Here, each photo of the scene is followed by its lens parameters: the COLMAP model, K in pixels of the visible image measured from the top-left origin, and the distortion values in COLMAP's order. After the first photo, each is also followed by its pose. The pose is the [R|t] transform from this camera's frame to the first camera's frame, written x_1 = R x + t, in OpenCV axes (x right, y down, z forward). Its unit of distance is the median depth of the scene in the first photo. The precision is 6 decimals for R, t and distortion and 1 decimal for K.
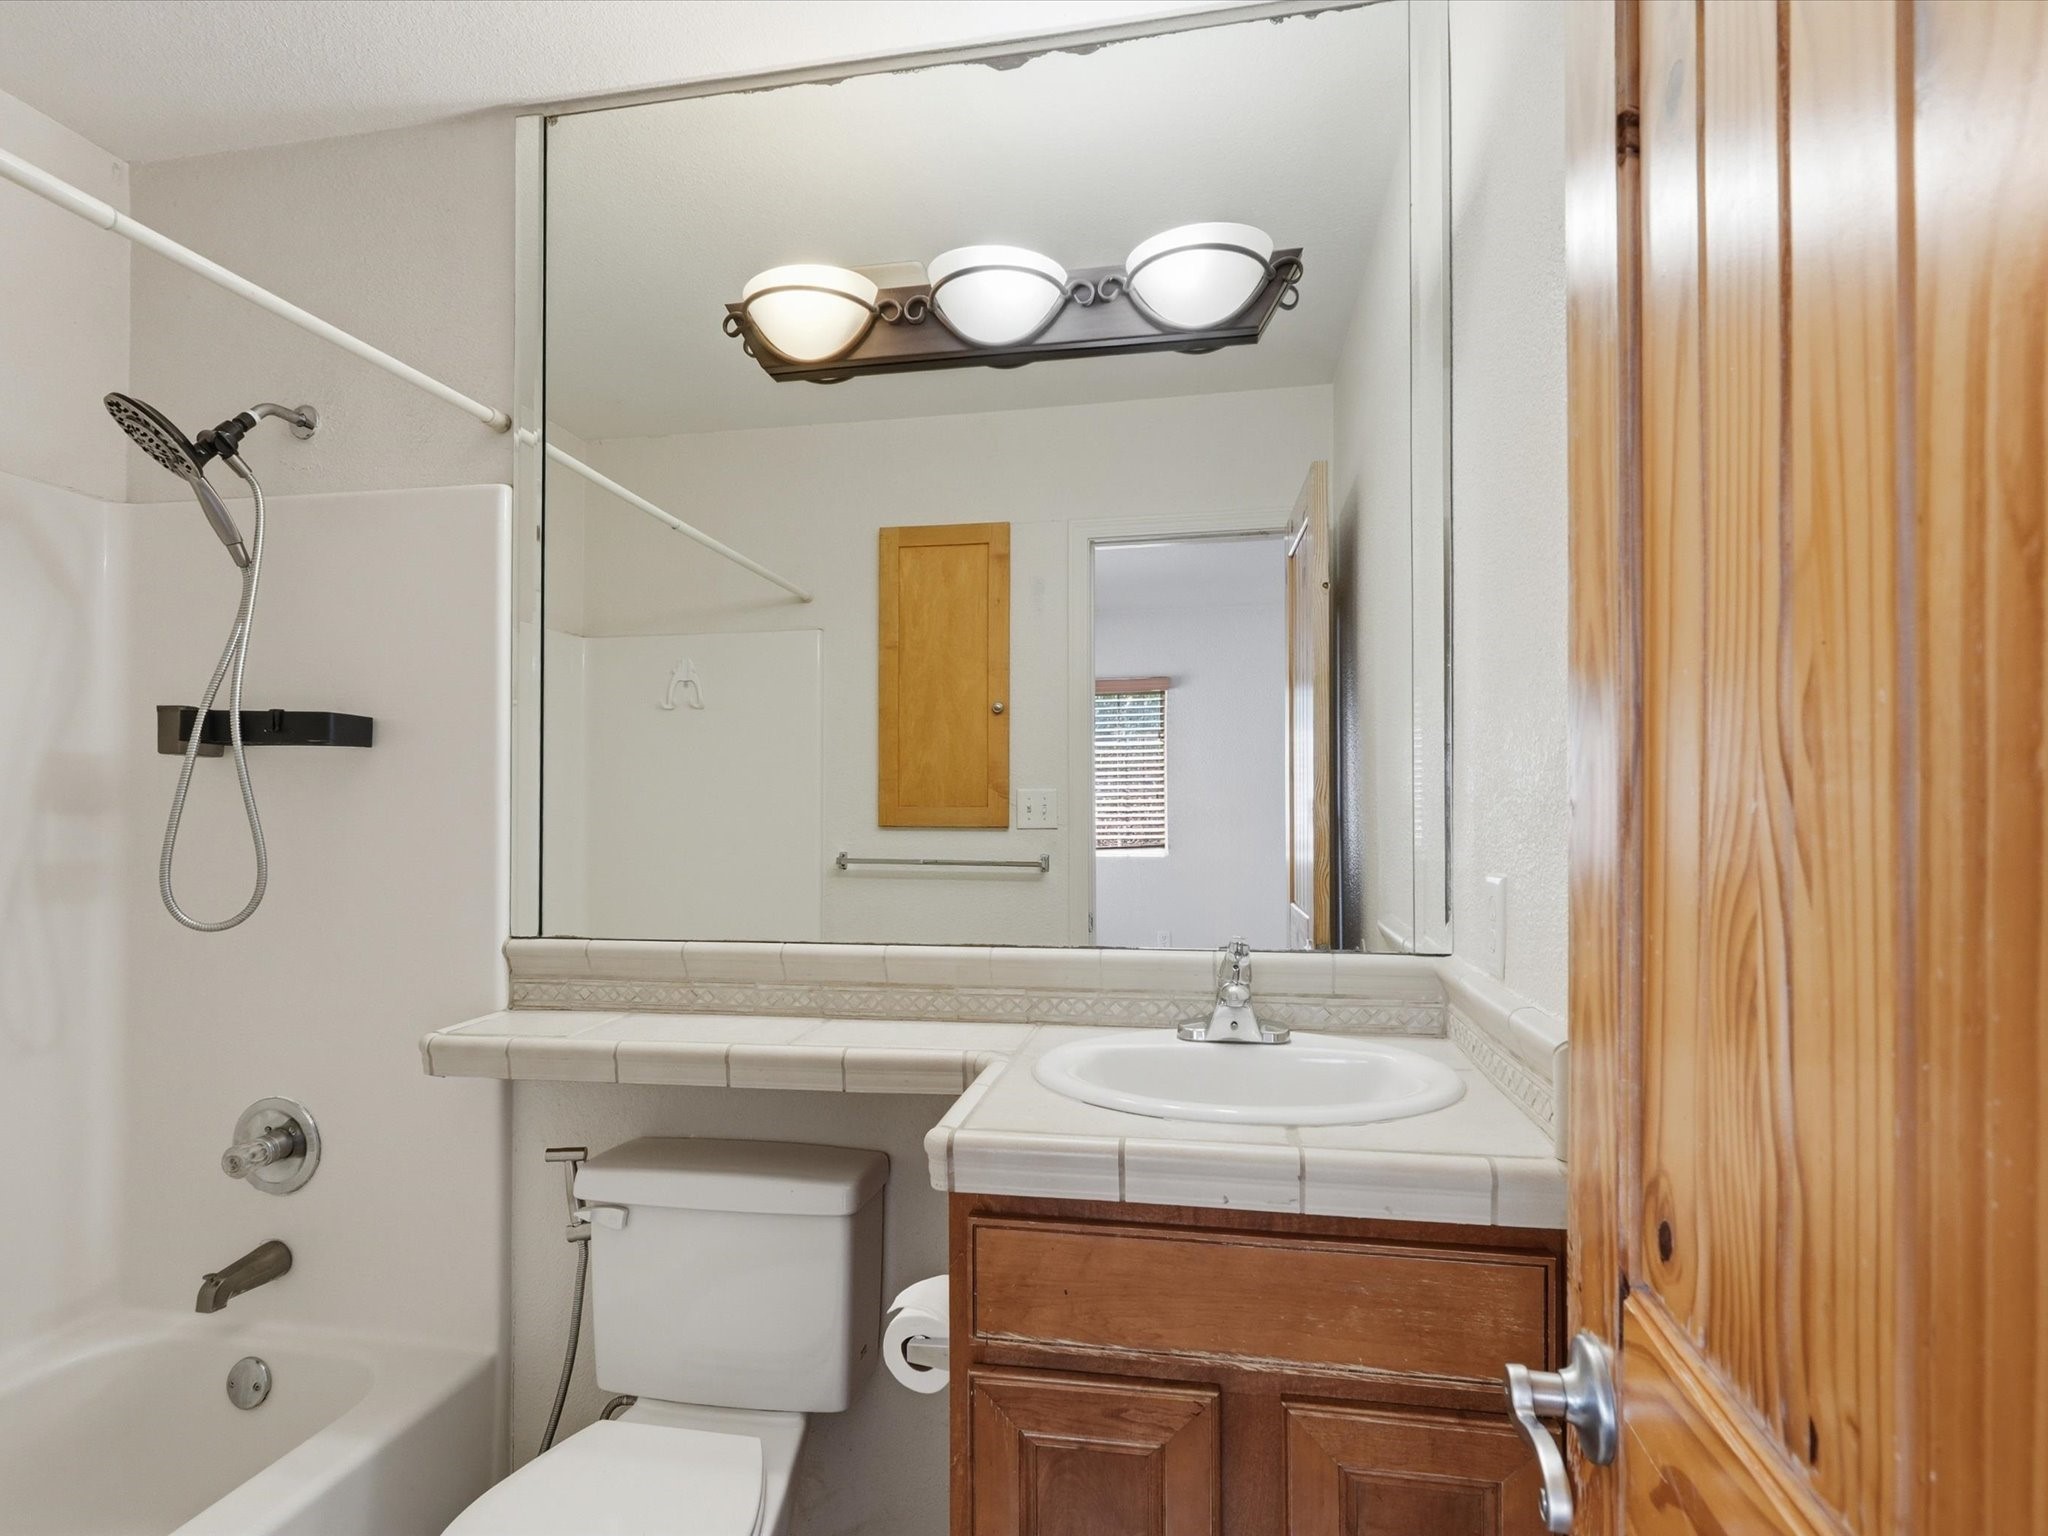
lens RADIAL K [[941.4, 0, 967.2], [0, 941.4, 824.5], [0, 0, 1]] dist [-0.002352, 0.000635]
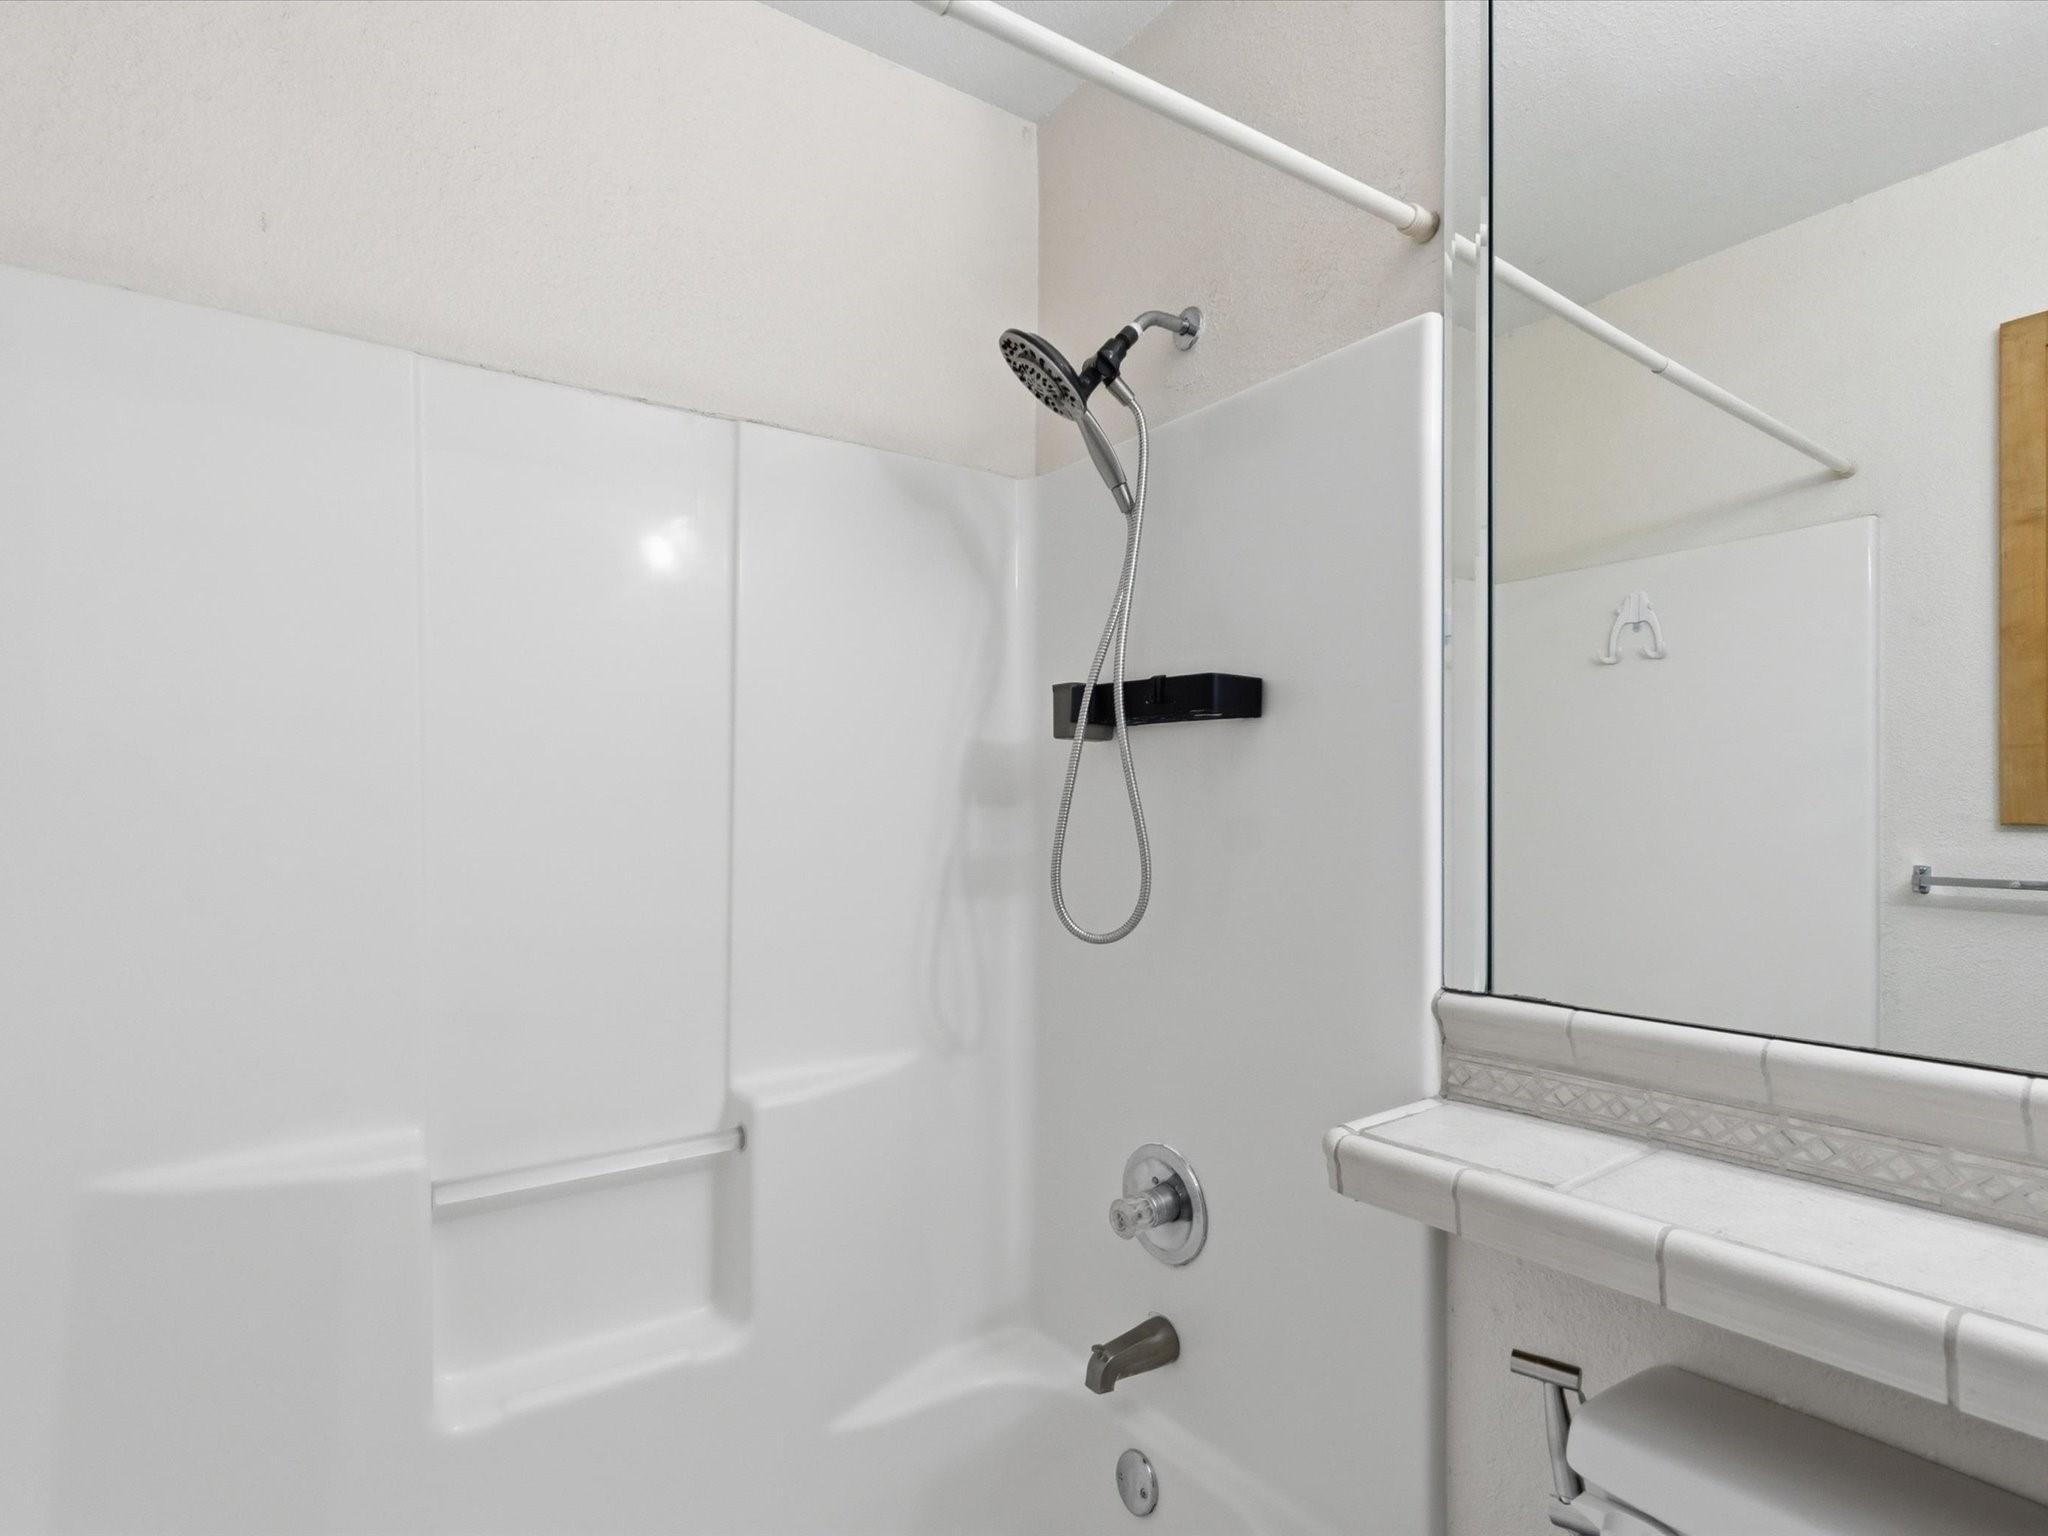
lens RADIAL K [[1007.2, 0, 1023.9], [0, 1007.2, 800.5], [0, 0, 1]] dist [0.003375, 0.000643]
pose [[0.701253, -0.008318, -0.712864, -0.189194], [0.001376, 0.999946, -0.010314, -0.006806], [0.712912, 0.006251, 0.701226, 0.295550]]
